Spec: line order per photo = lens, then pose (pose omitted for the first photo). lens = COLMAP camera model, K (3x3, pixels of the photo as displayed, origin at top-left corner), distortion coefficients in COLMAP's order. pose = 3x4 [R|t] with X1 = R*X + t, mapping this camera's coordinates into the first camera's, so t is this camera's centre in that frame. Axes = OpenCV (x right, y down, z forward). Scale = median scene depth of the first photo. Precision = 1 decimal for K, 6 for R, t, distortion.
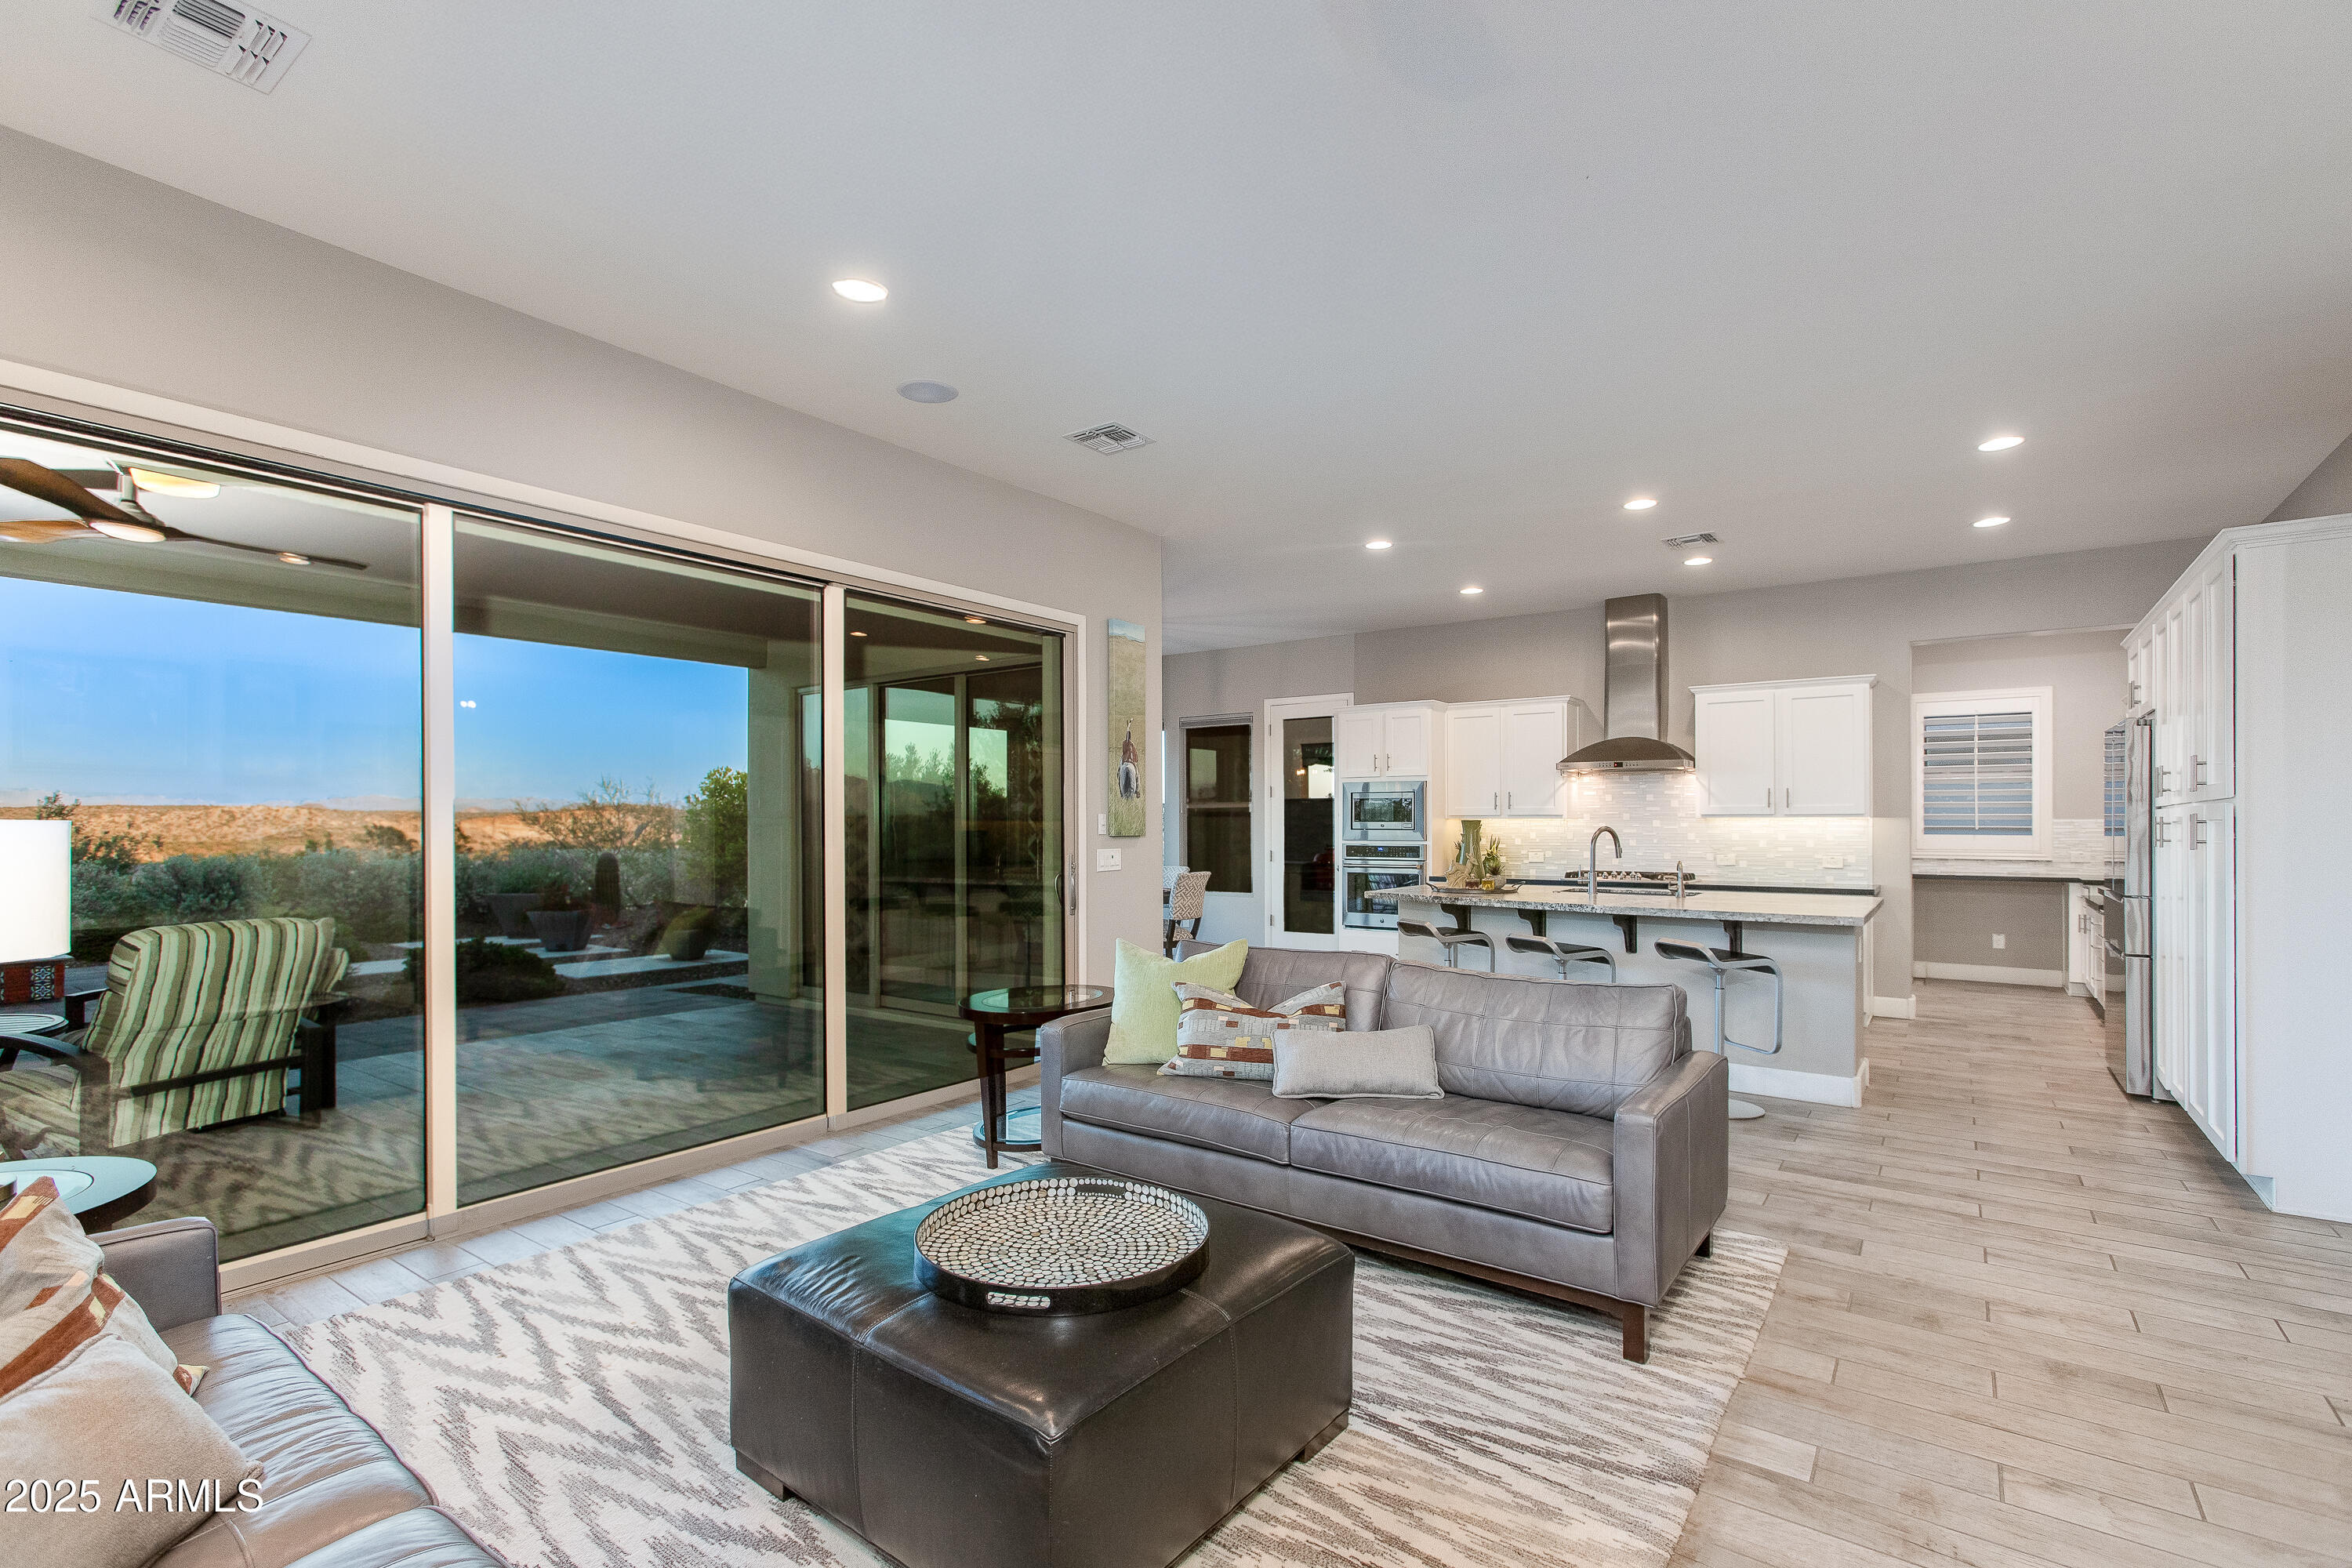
lens RADIAL K [[1061.7, 0, 1172.9], [0, 1061.7, 814.1], [0, 0, 1]] dist [-0.012398, 0.017049]
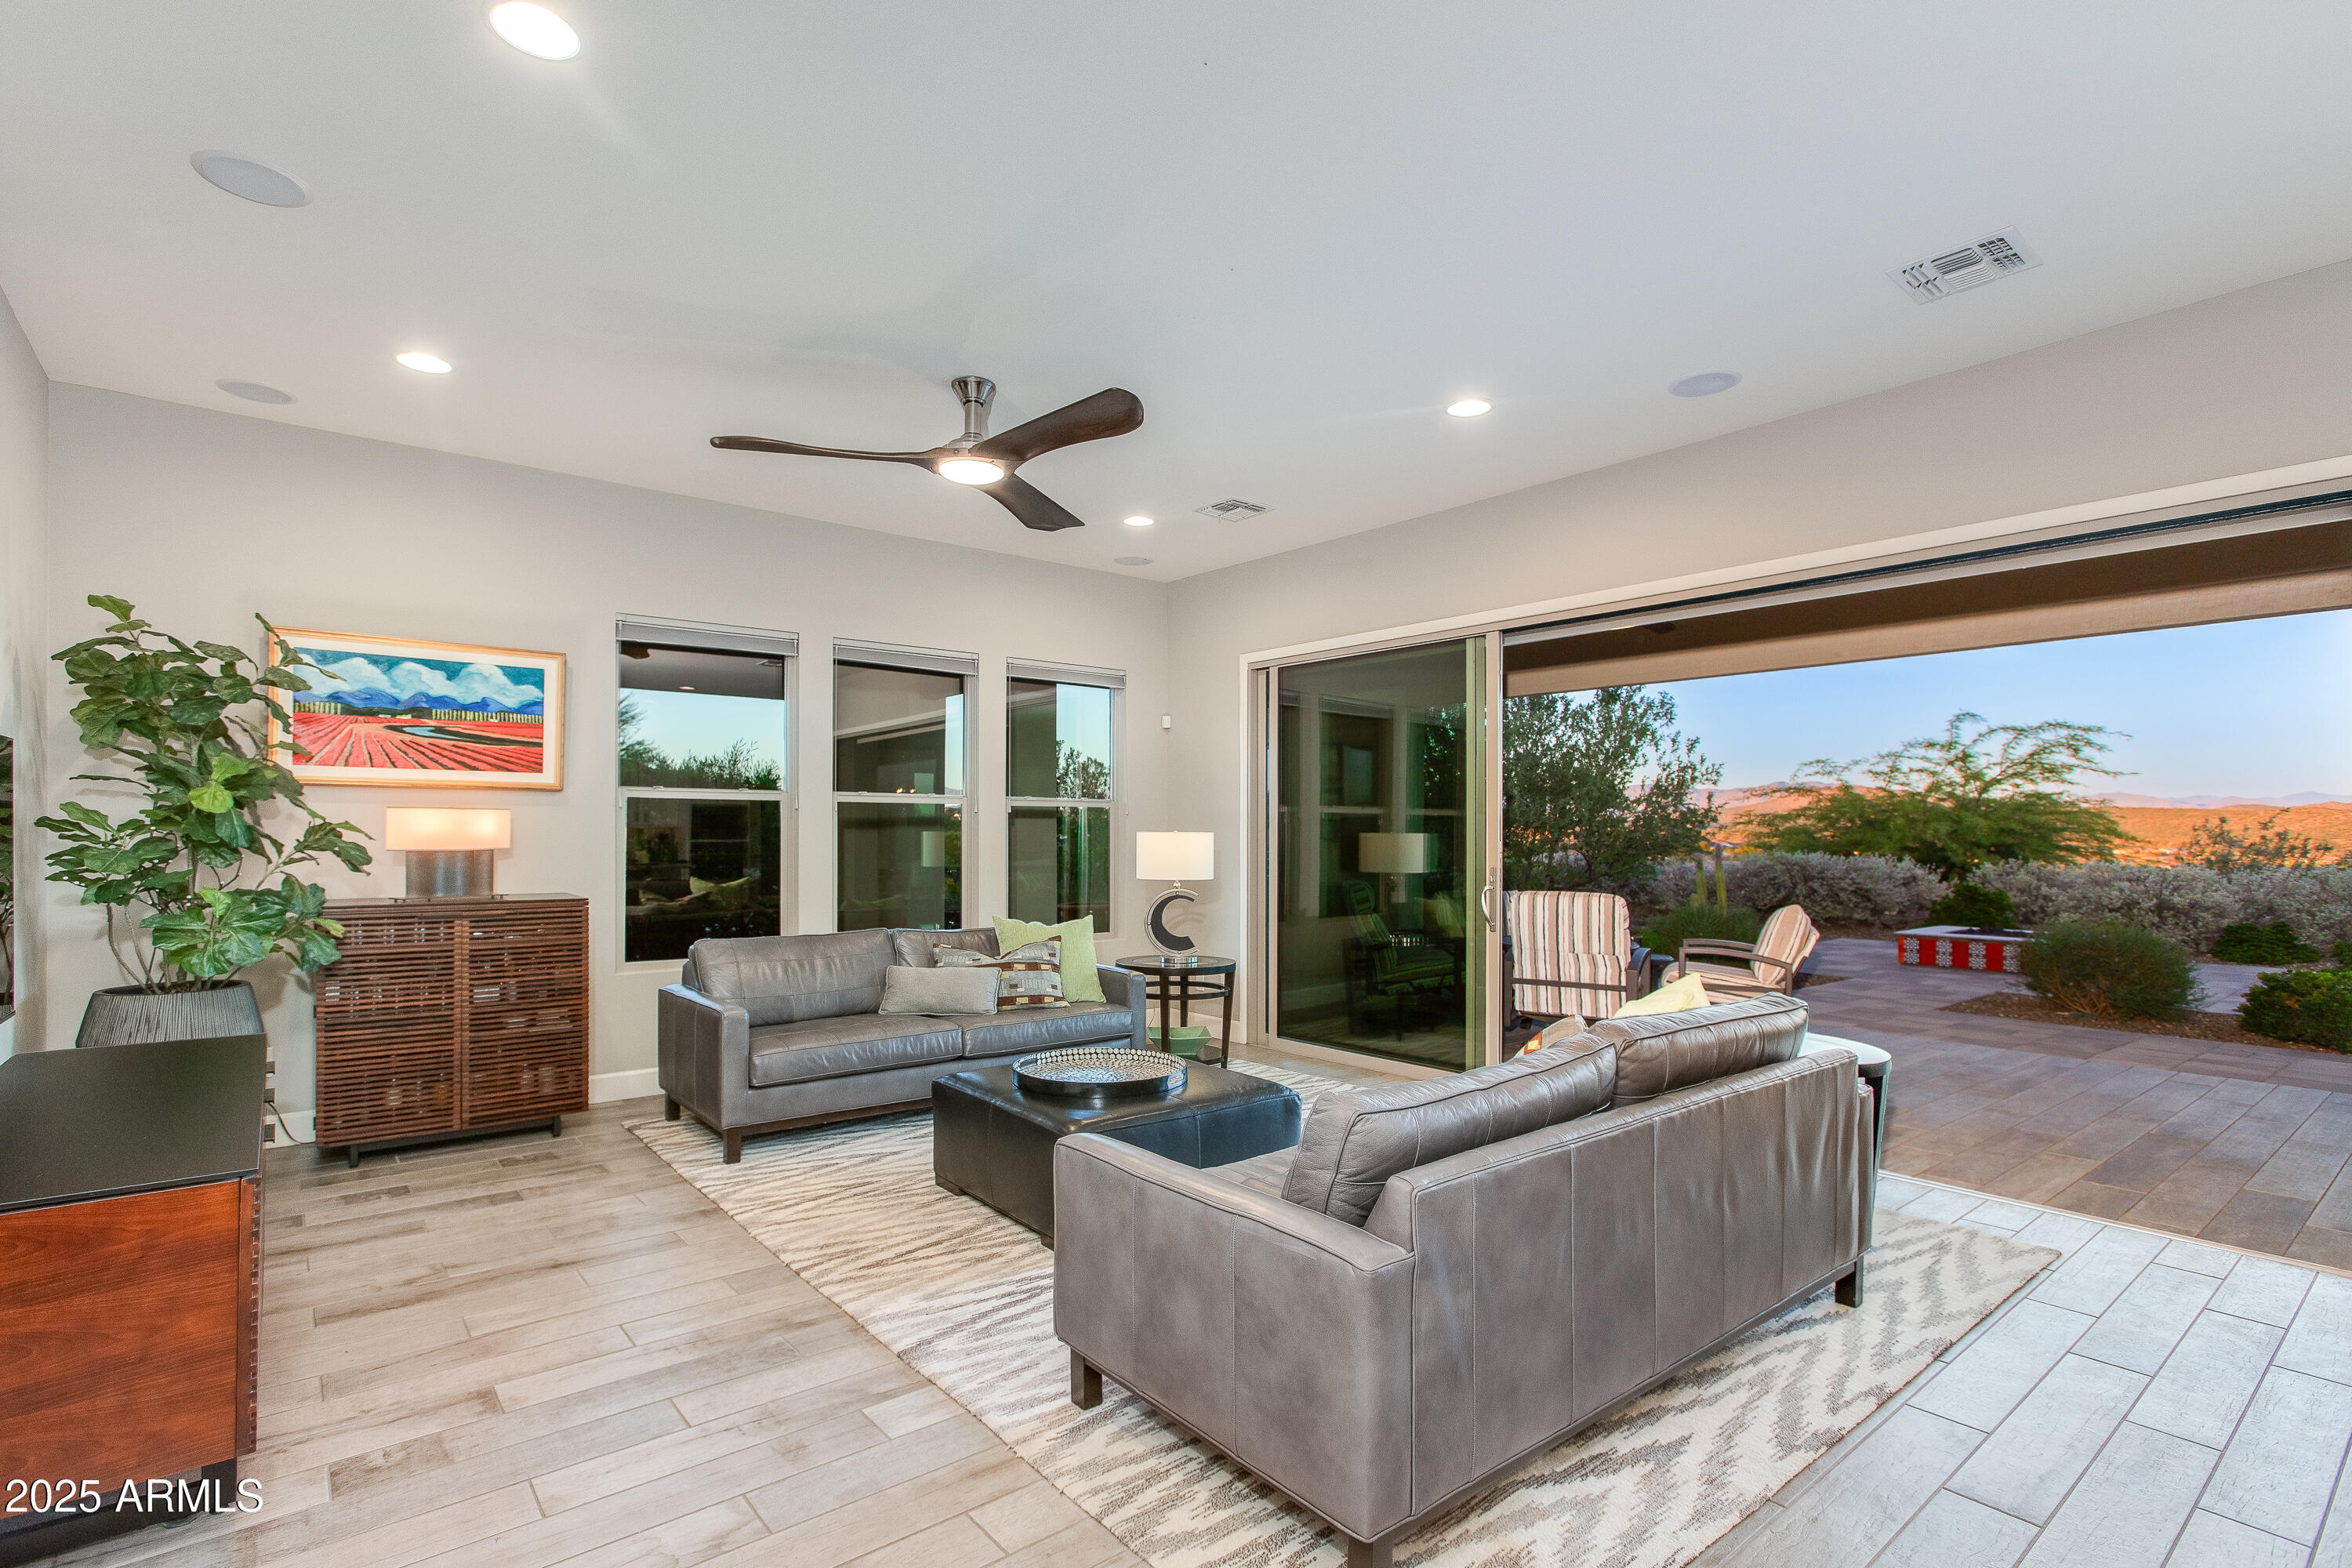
lens RADIAL K [[1061.7, 0, 1172.9], [0, 1061.7, 814.1], [0, 0, 1]] dist [-0.012398, 0.017049]
pose [[-0.216367, -0.018806, -0.976131, 1.551138], [-0.002203, 0.999821, -0.018775, 0.031287], [0.976310, -0.001912, -0.216370, 1.496592]]
